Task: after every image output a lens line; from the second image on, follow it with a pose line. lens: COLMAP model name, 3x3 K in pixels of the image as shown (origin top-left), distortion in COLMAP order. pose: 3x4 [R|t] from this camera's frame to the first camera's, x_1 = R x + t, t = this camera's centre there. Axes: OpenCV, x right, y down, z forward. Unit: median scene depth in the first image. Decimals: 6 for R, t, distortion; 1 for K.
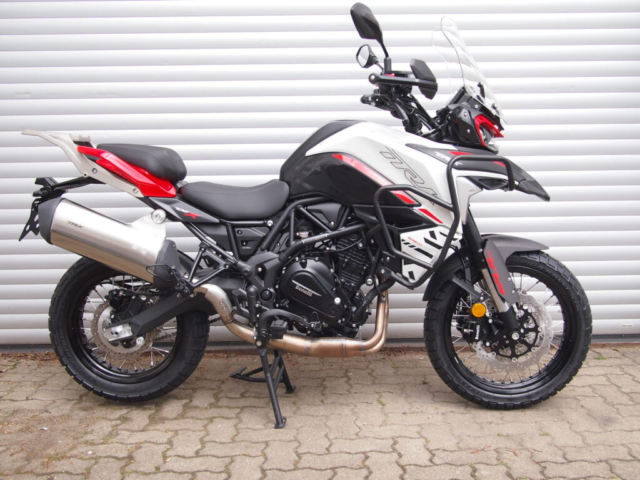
lens RADIAL K [[803.1, 0, 320.0], [0, 803.1, 240.0], [0, 0, 1]] dist [-0.007600, 0.026587]
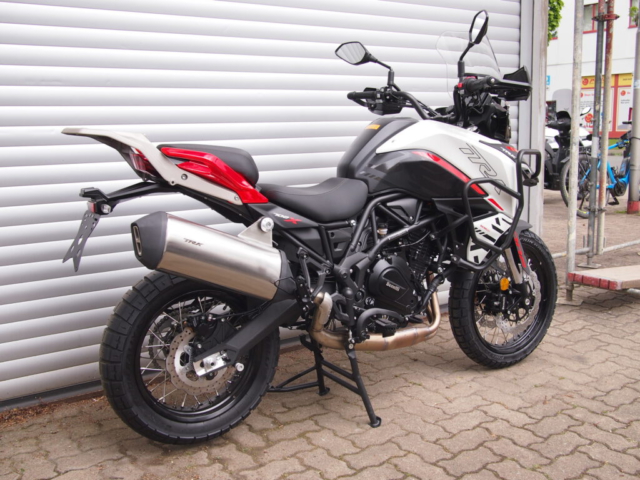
lens RADIAL K [[806.9, 0, 319.8], [0, 806.9, 221.4], [0, 0, 1]] dist [-0.004814, 0.000115]
pose [[0.789071, -0.077736, 0.609364, -0.700671], [0.078518, 0.996588, 0.025460, -0.051380], [-0.609263, 0.027757, 0.792482, 0.247559]]
